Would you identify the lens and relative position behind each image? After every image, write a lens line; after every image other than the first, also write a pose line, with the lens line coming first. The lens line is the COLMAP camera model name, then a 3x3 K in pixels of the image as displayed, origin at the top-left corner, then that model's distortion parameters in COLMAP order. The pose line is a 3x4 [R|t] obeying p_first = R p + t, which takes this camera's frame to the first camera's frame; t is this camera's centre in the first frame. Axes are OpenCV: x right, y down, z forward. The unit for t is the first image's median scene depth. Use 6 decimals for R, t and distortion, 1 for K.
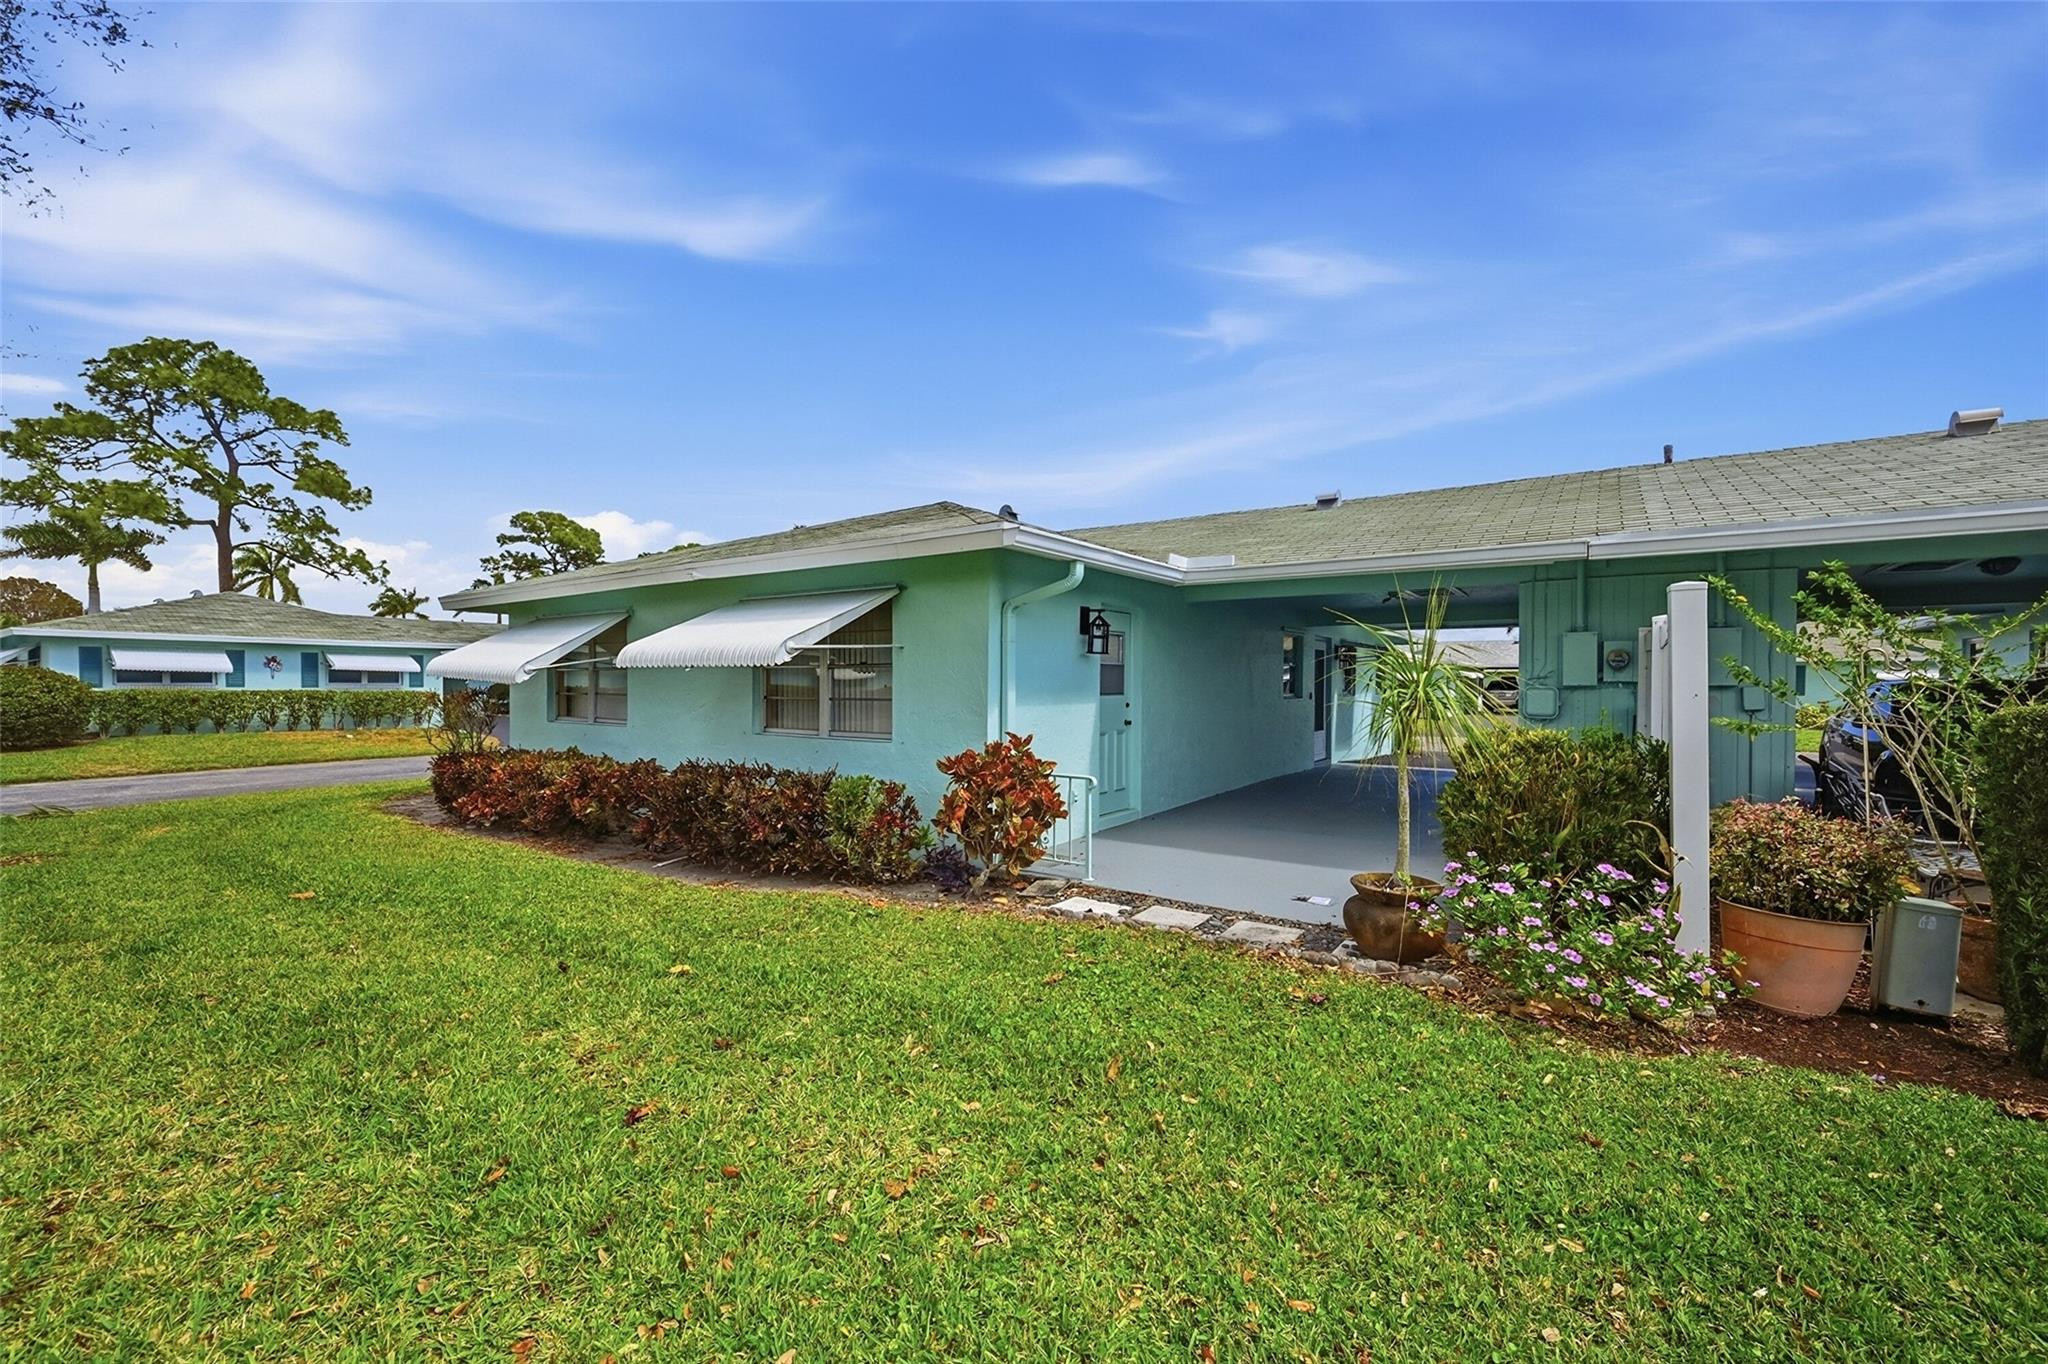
lens RADIAL K [[811.9, 0, 1024.3], [0, 811.9, 678.5], [0, 0, 1]] dist [-0.000952, -0.000543]
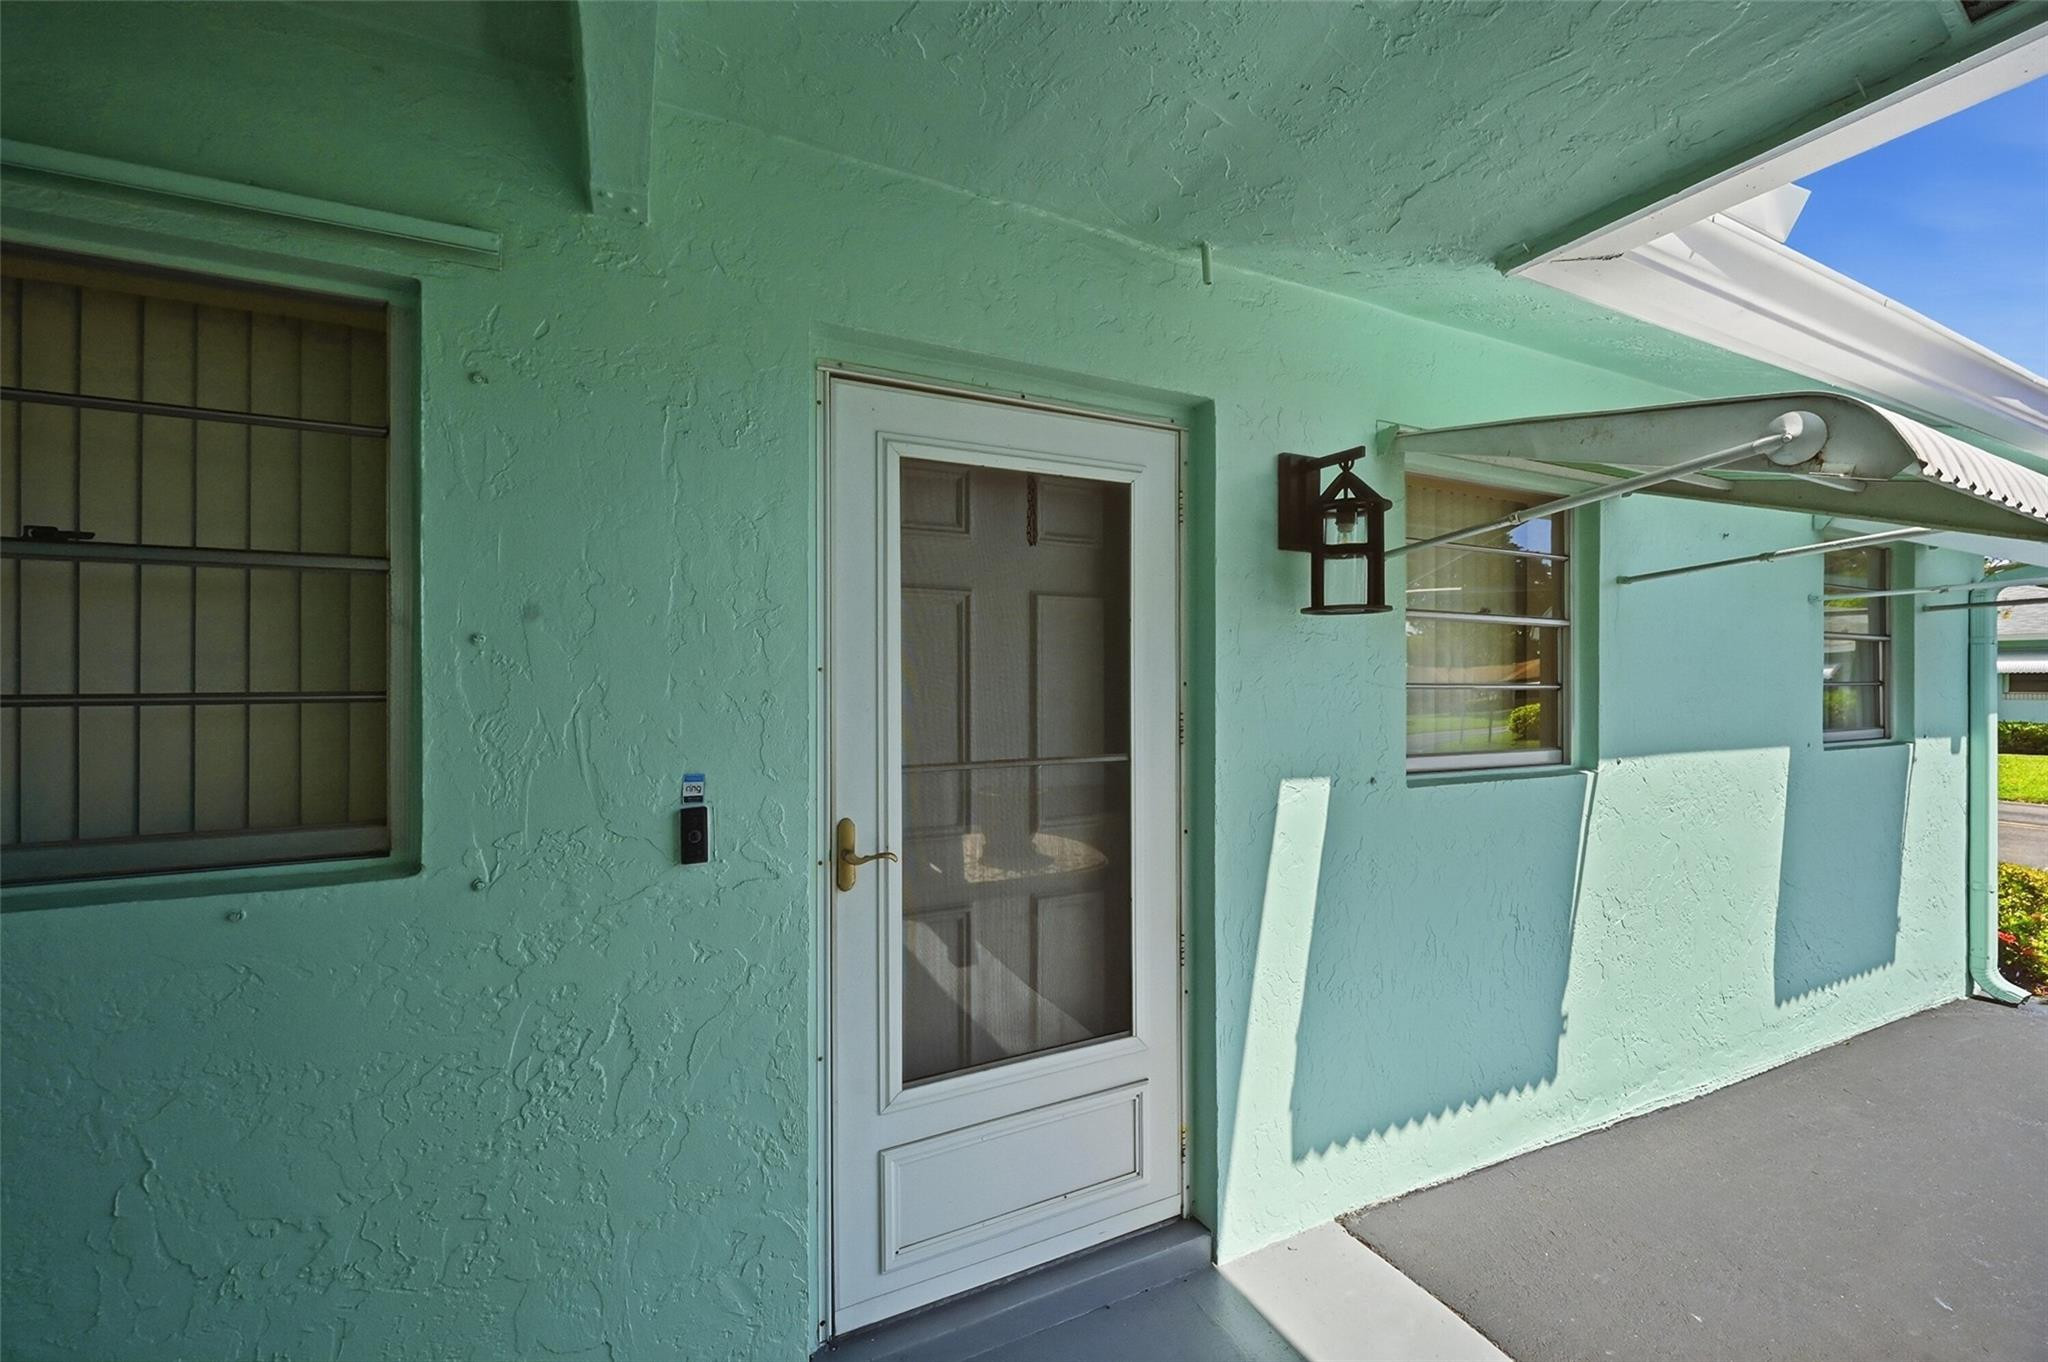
lens RADIAL K [[811.9, 0, 1025.1], [0, 811.9, 683.5], [0, 0, 1]] dist [-0.000952, -0.000543]
pose [[0.881180, -0.002238, -0.472776, 0.125507], [0.000304, 0.999991, -0.004166, -0.004828], [0.472781, 0.003527, 0.881173, 0.702249]]
